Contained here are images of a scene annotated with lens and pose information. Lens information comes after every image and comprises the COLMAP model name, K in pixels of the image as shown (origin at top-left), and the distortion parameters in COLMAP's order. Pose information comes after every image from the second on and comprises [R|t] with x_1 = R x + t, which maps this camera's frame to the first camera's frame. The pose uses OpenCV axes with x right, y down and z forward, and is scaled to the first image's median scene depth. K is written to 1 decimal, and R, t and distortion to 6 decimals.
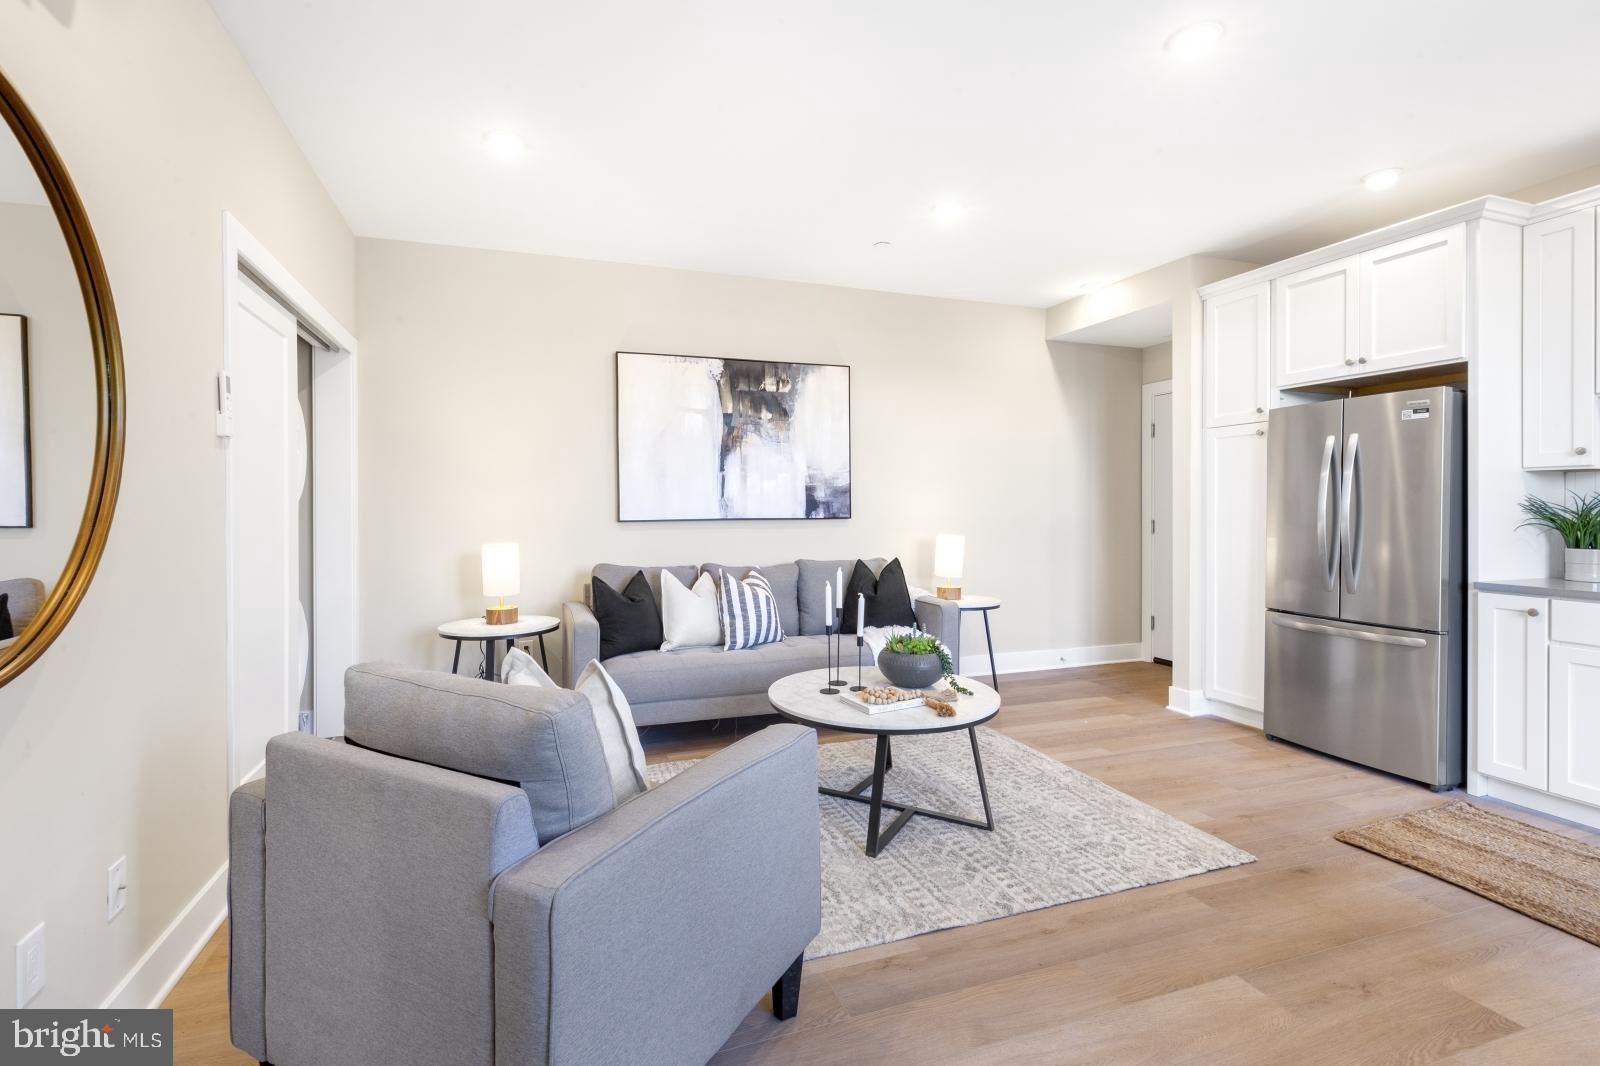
lens RADIAL K [[739.6, 0, 789.4], [0, 739.6, 511.6], [0, 0, 1]] dist [0.001590, -0.000764]
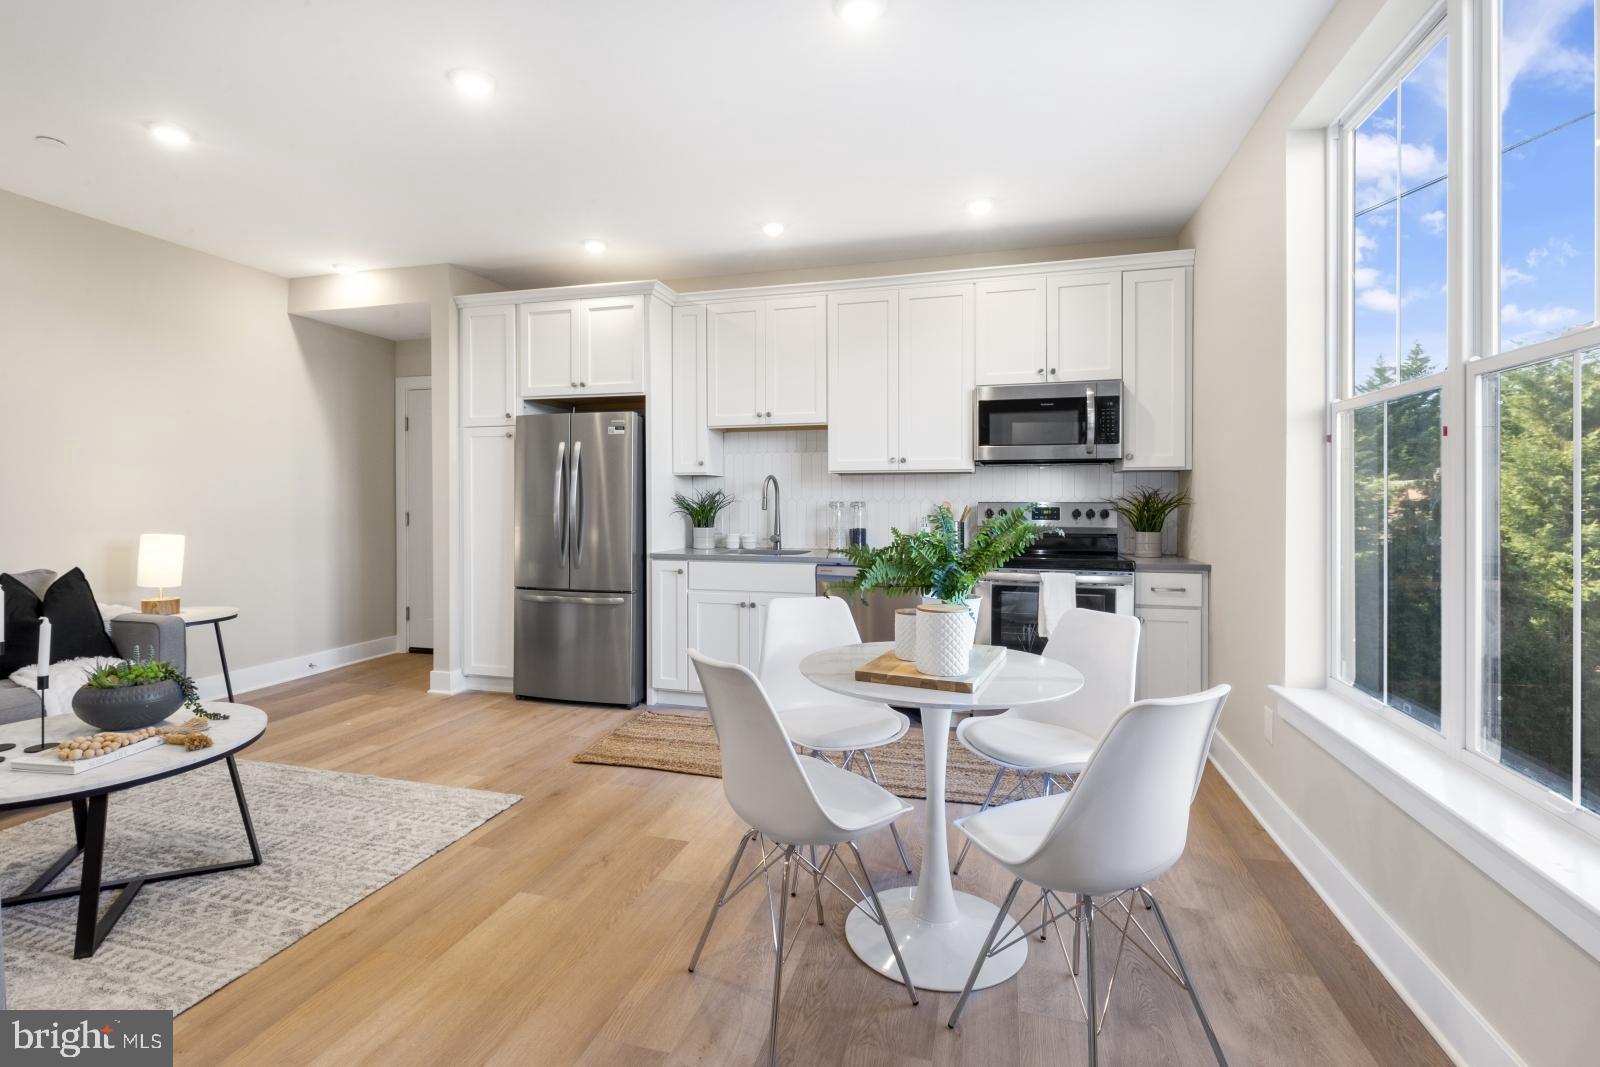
lens RADIAL K [[745.1, 0, 787.7], [0, 745.1, 507.3], [0, 0, 1]] dist [-0.001592, -0.000316]
pose [[0.577645, -0.008014, 0.816249, -0.063962], [0.004332, 0.999968, 0.006752, -0.000481], [-0.816277, -0.000364, 0.577661, -0.024540]]
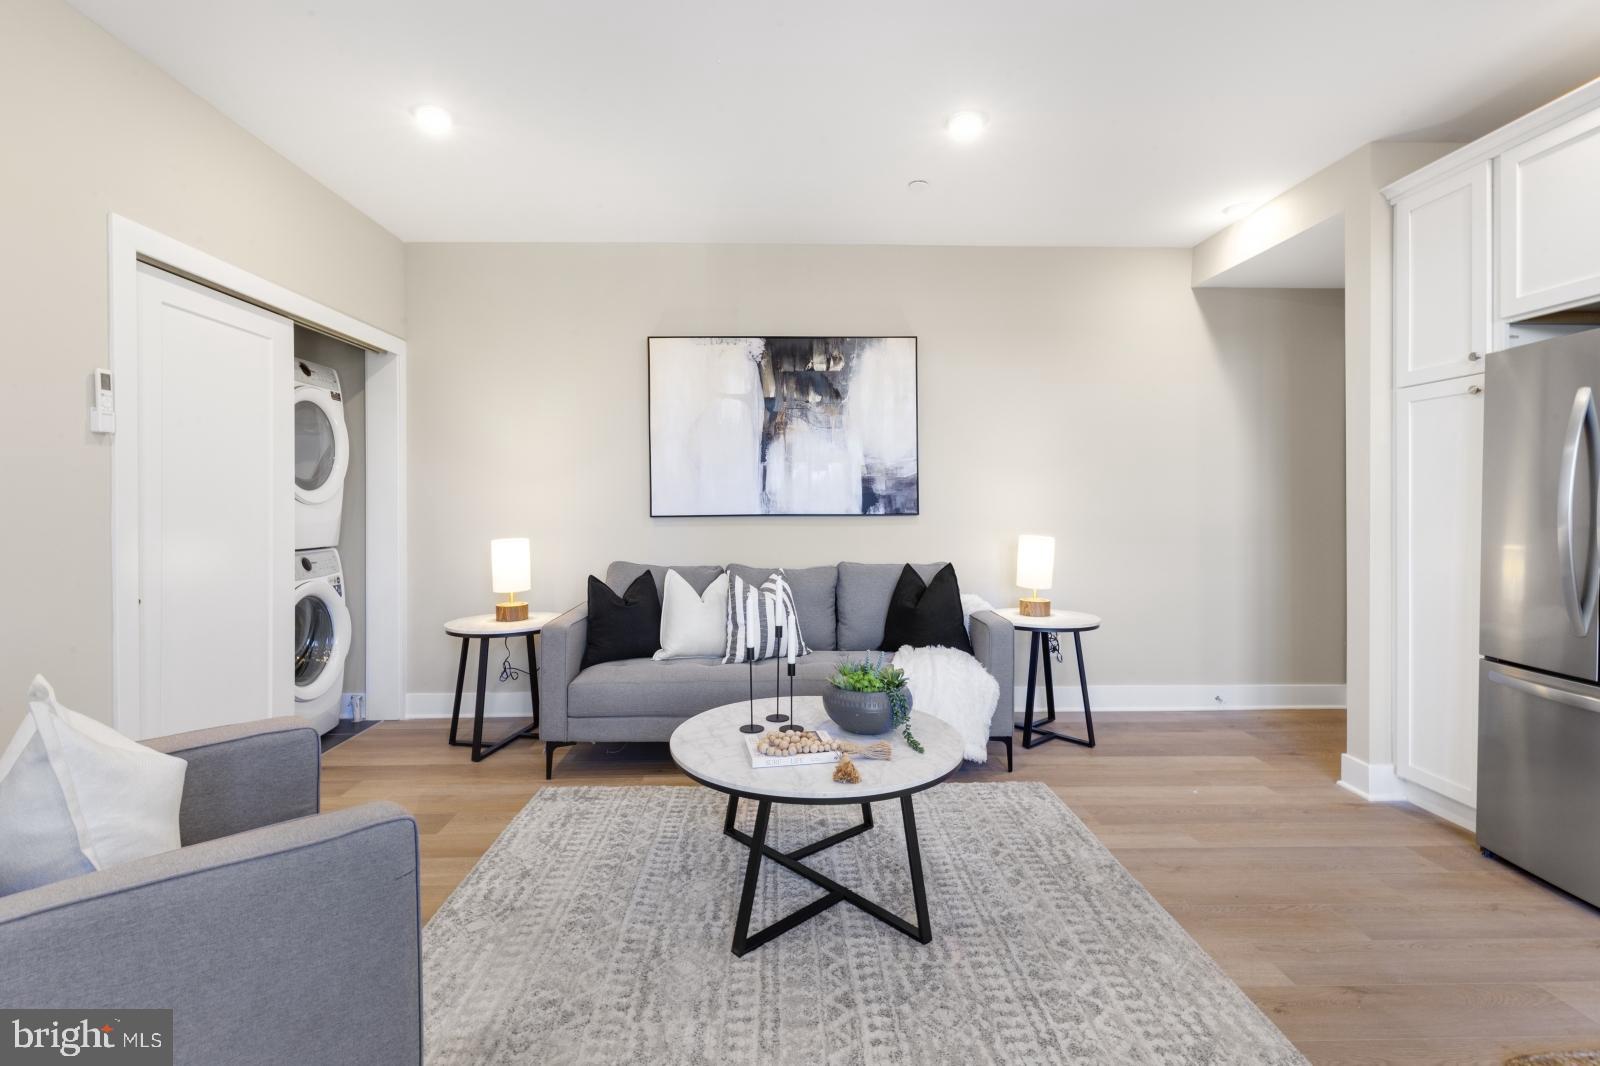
lens RADIAL K [[736.7, 0, 793.3], [0, 736.7, 502.2], [0, 0, 1]] dist [0.001385, -0.000348]
pose [[0.951614, 0.000375, -0.307295, 0.278541], [-0.002023, 0.999985, -0.005042, -0.001147], [0.307289, 0.005420, 0.951601, 0.196770]]
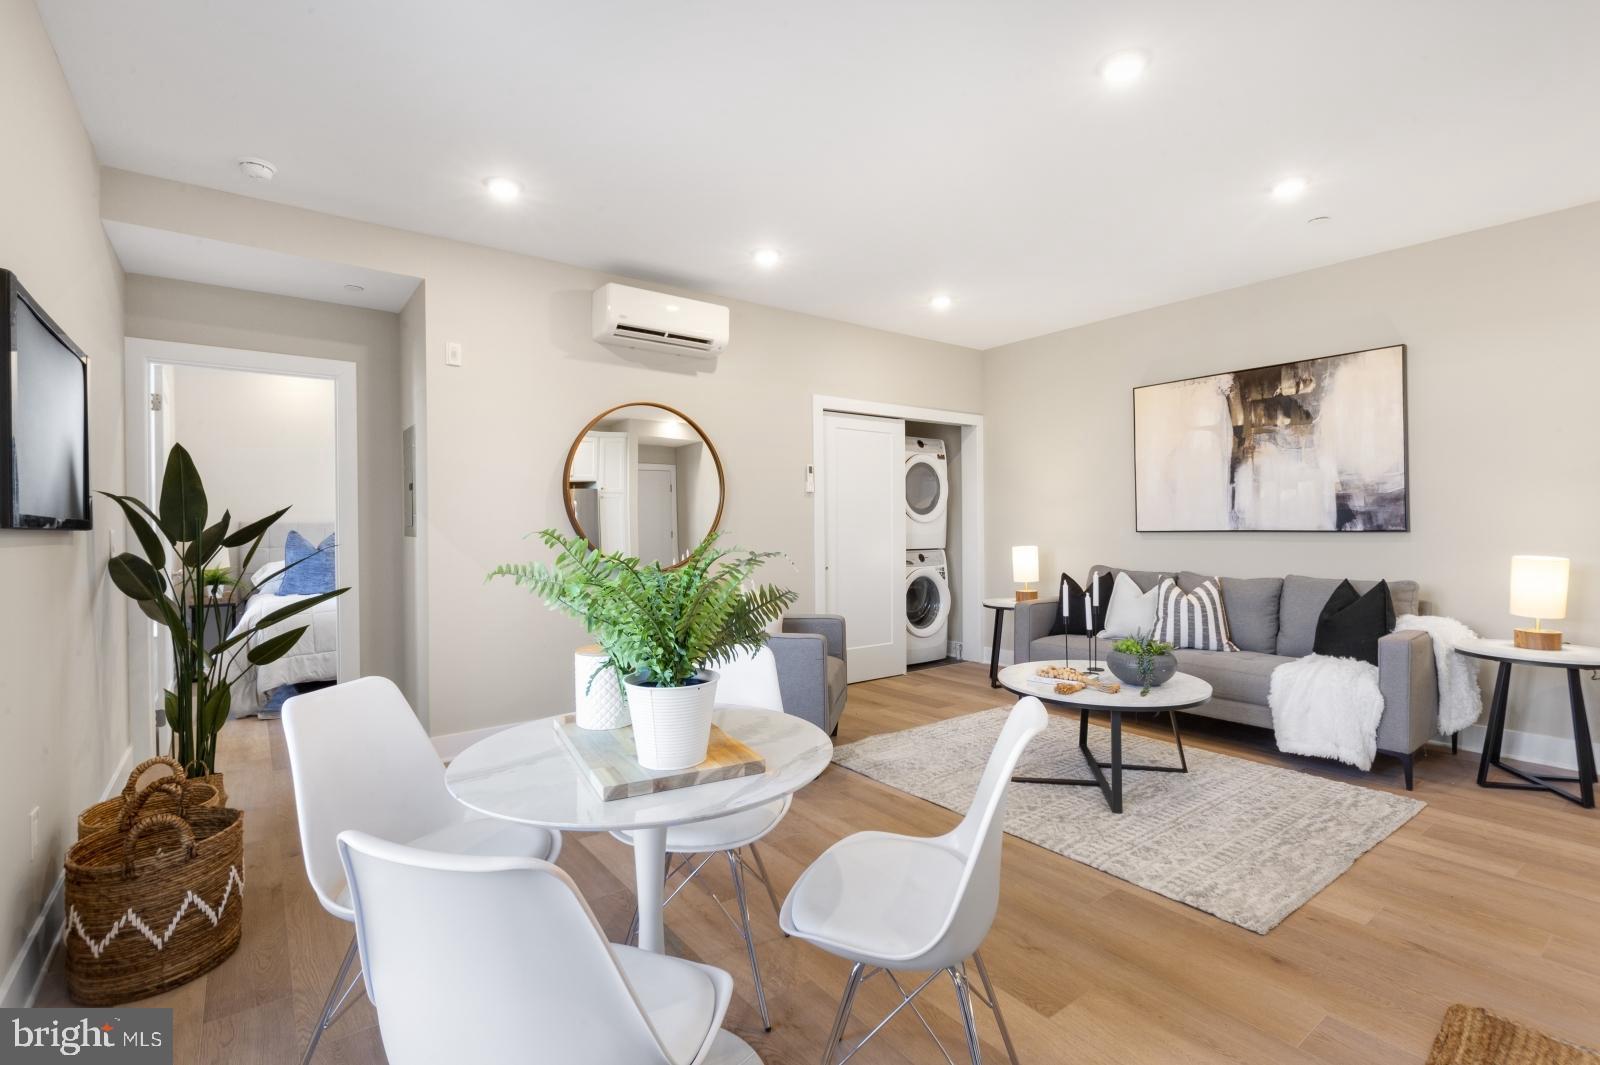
lens RADIAL K [[736.5, 0, 800.0], [0, 736.5, 532.5], [0, 0, 1]] dist [-0.000489, -0.000099]
pose [[0.299854, 0.011479, -0.953916, 0.880067], [0.003781, 0.999905, 0.013221, -0.003961], [0.953978, -0.007571, 0.299782, 0.165885]]
